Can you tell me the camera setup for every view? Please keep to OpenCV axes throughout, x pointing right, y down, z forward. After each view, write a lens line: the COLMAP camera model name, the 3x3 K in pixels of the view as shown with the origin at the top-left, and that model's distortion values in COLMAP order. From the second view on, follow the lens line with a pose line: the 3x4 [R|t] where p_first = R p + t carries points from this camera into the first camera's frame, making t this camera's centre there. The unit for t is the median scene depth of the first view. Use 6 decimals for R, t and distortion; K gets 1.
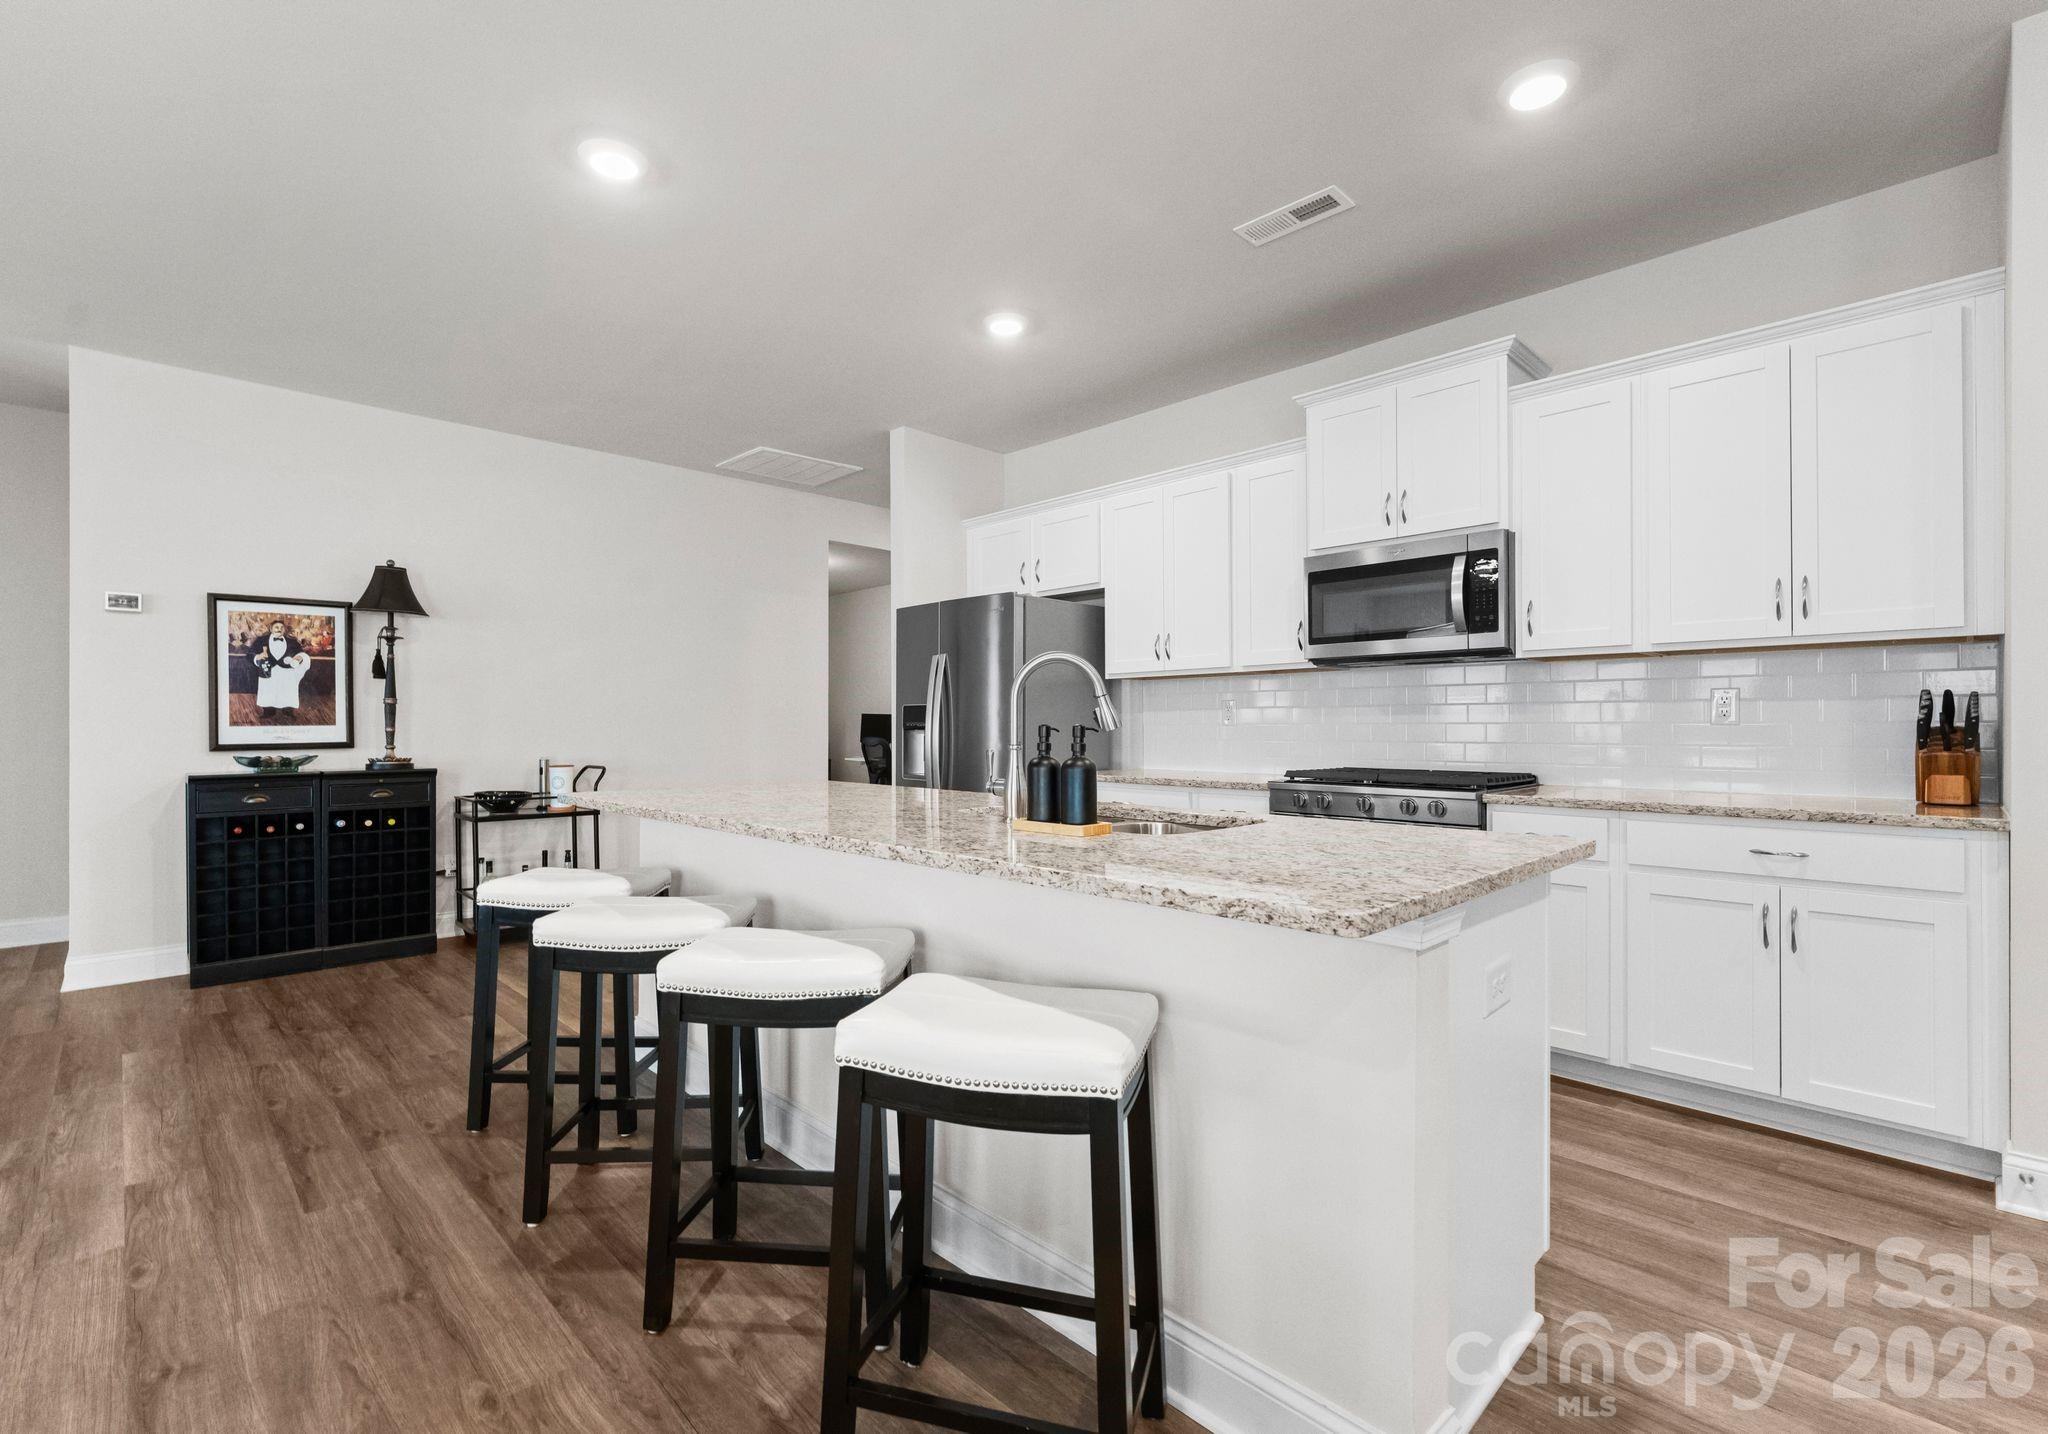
lens RADIAL K [[930.3, 0, 1033.7], [0, 930.3, 726.0], [0, 0, 1]] dist [-0.001050, -0.000247]
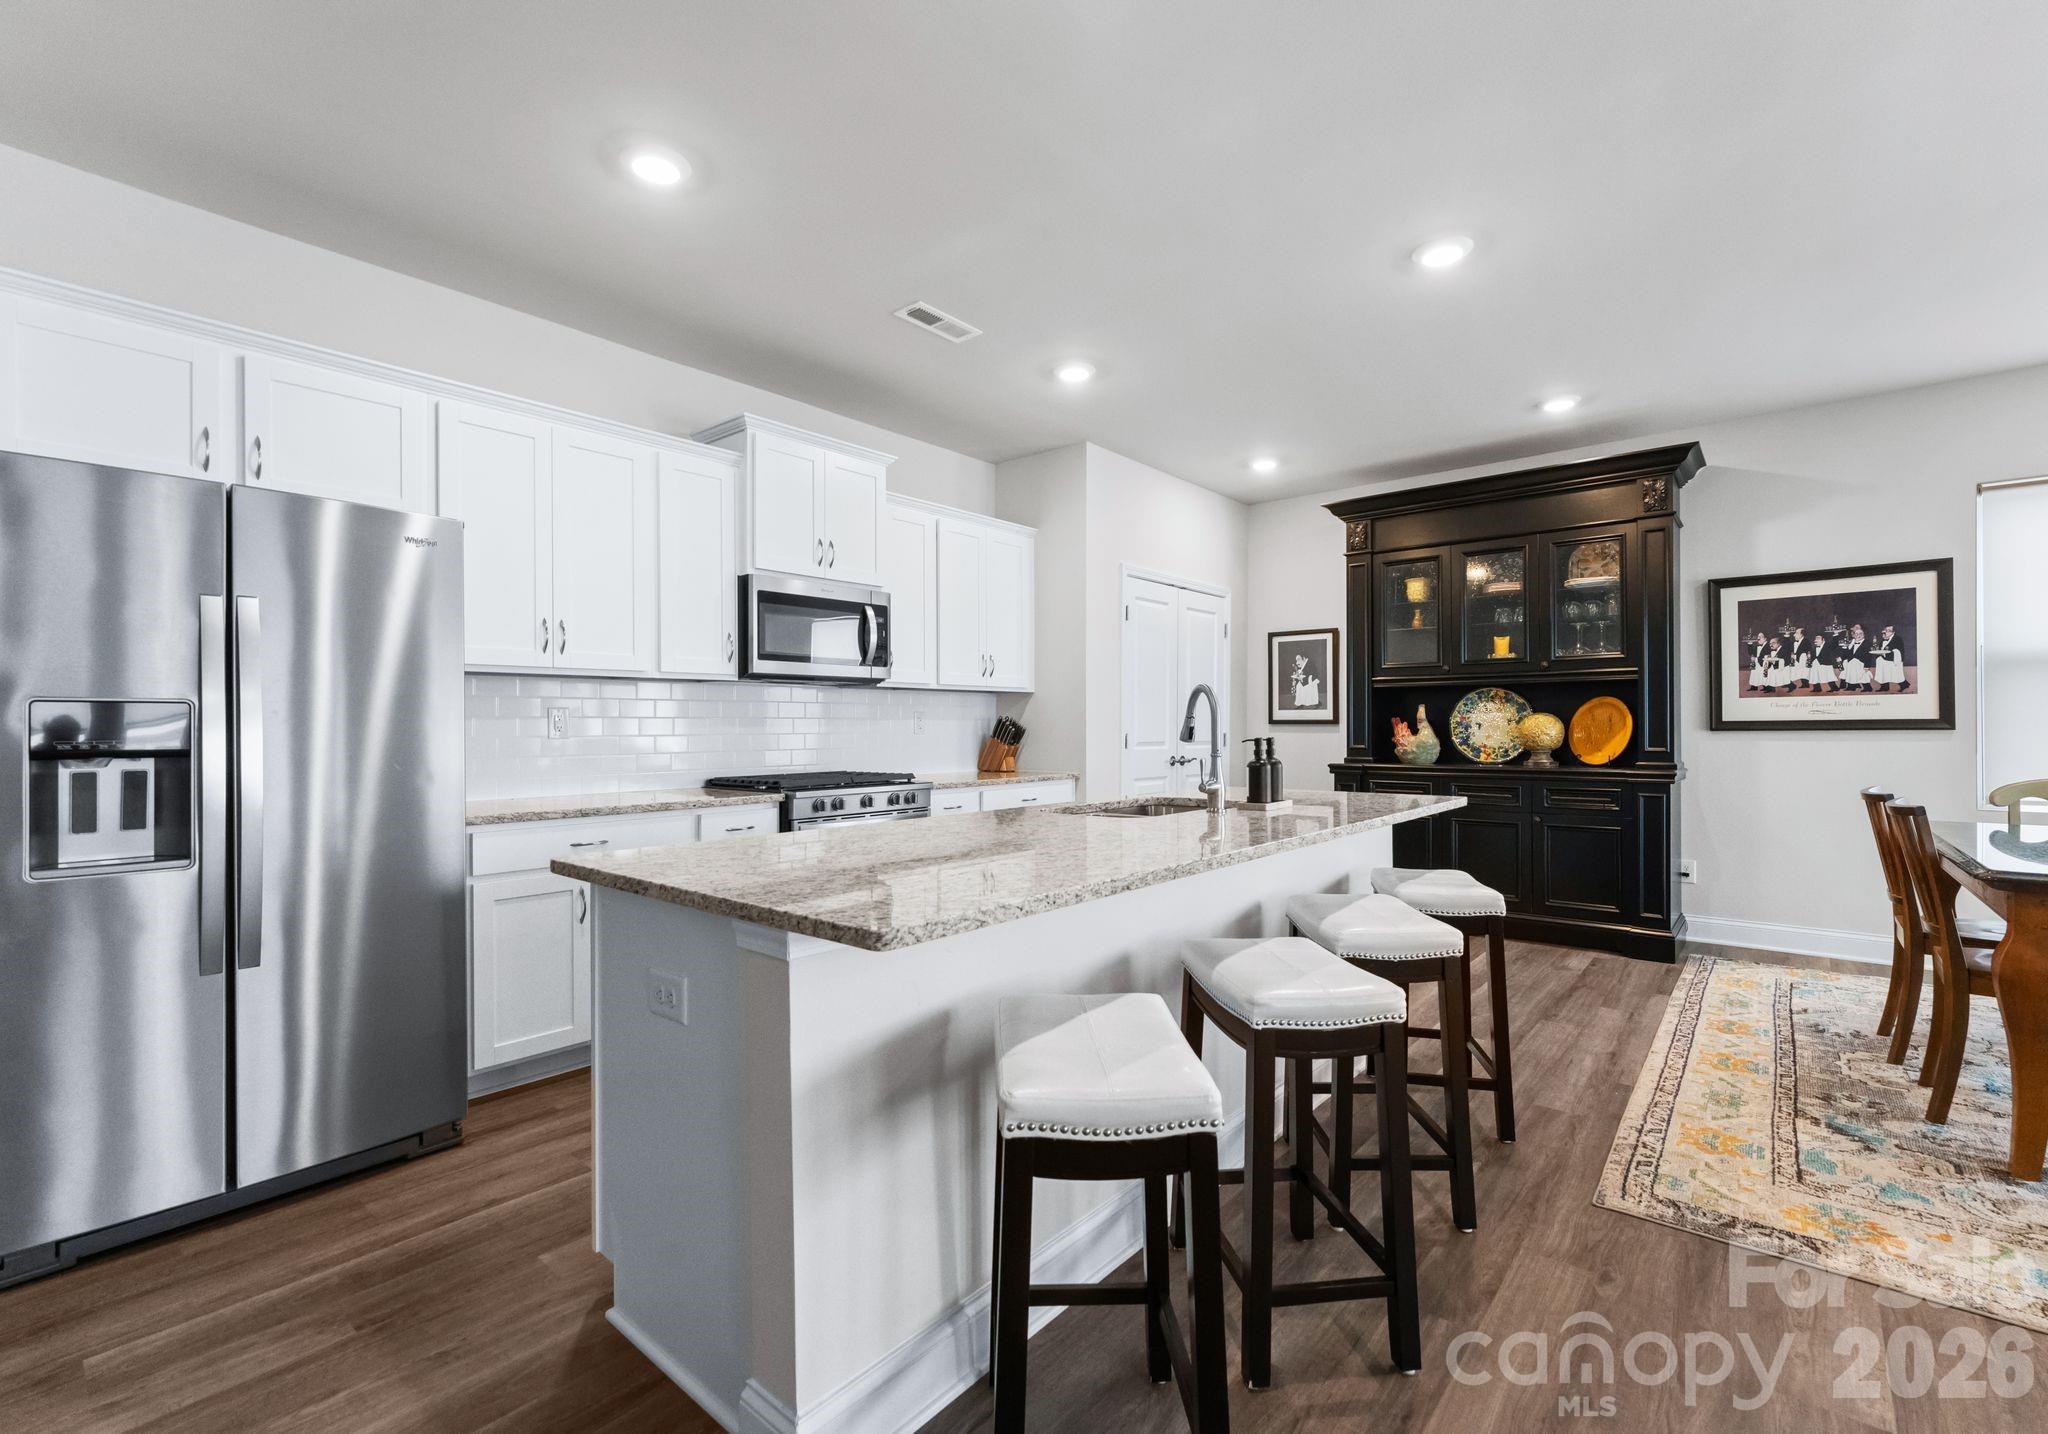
lens RADIAL K [[902.8, 0, 1024.0], [0, 902.8, 717.0], [0, 0, 1]] dist [-0.002385, -0.000145]
pose [[-0.085863, 0.011467, 0.996241, -0.787850], [0.004525, 0.999928, -0.011119, -0.011294], [-0.996297, 0.003553, -0.085909, 0.852301]]
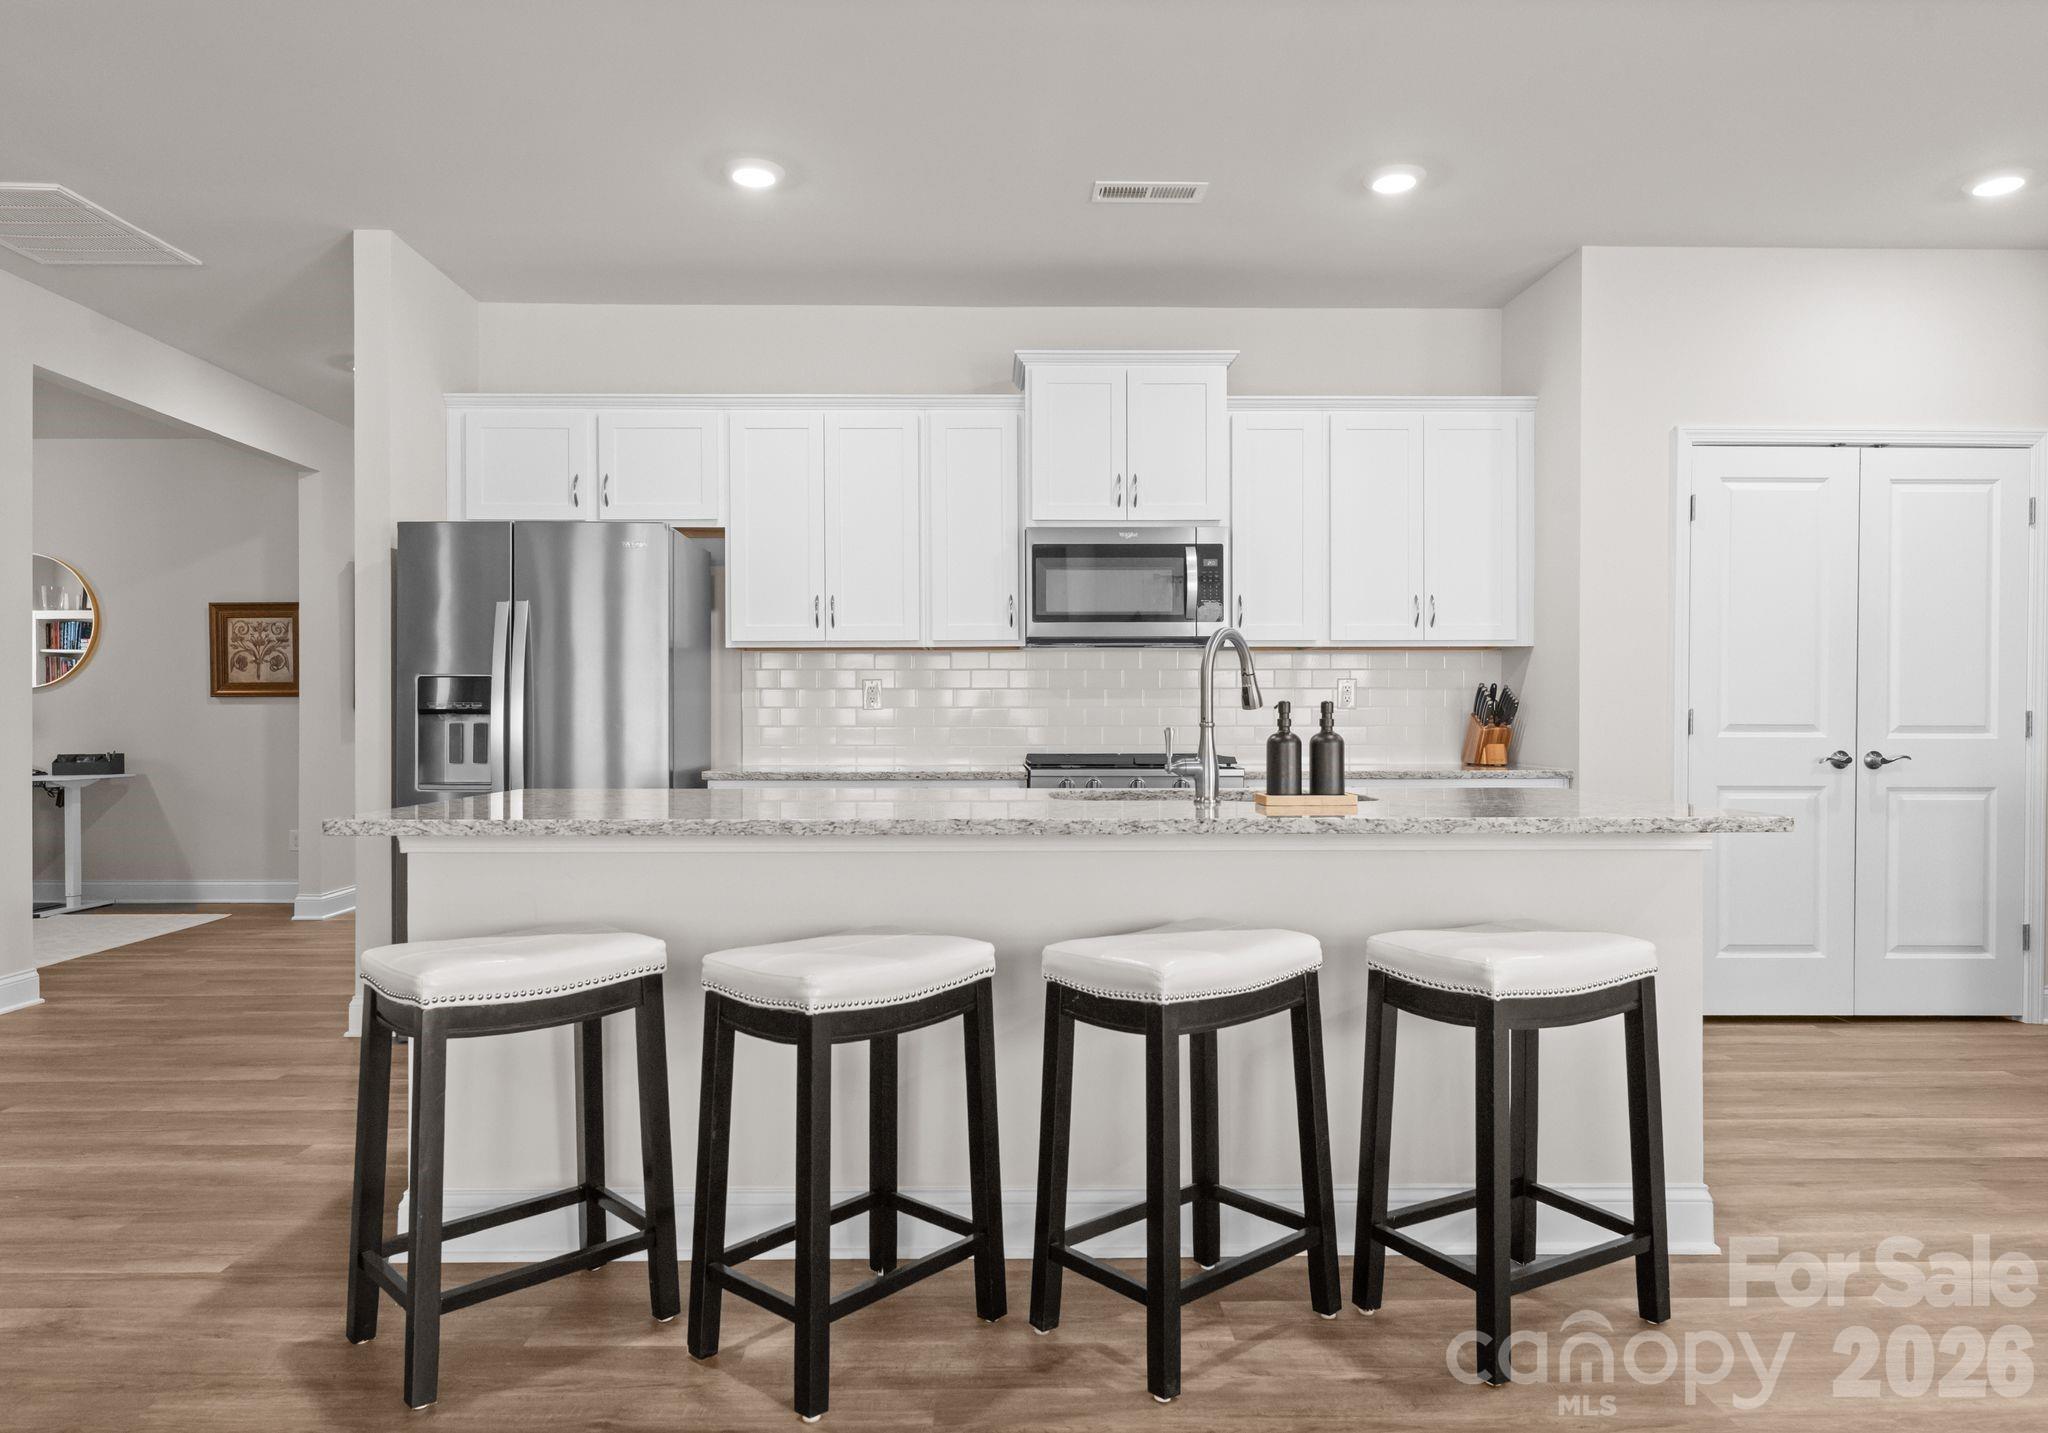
lens RADIAL K [[1262.8, 0, 1024.0], [0, 1262.8, 716.5], [0, 0, 1]] dist [0.000319, 0.001617]
pose [[0.691101, 0.001431, 0.722757, -0.671753], [-0.000480, 0.999999, -0.001521, 0.010280], [-0.722758, 0.000704, 0.691101, 0.142887]]
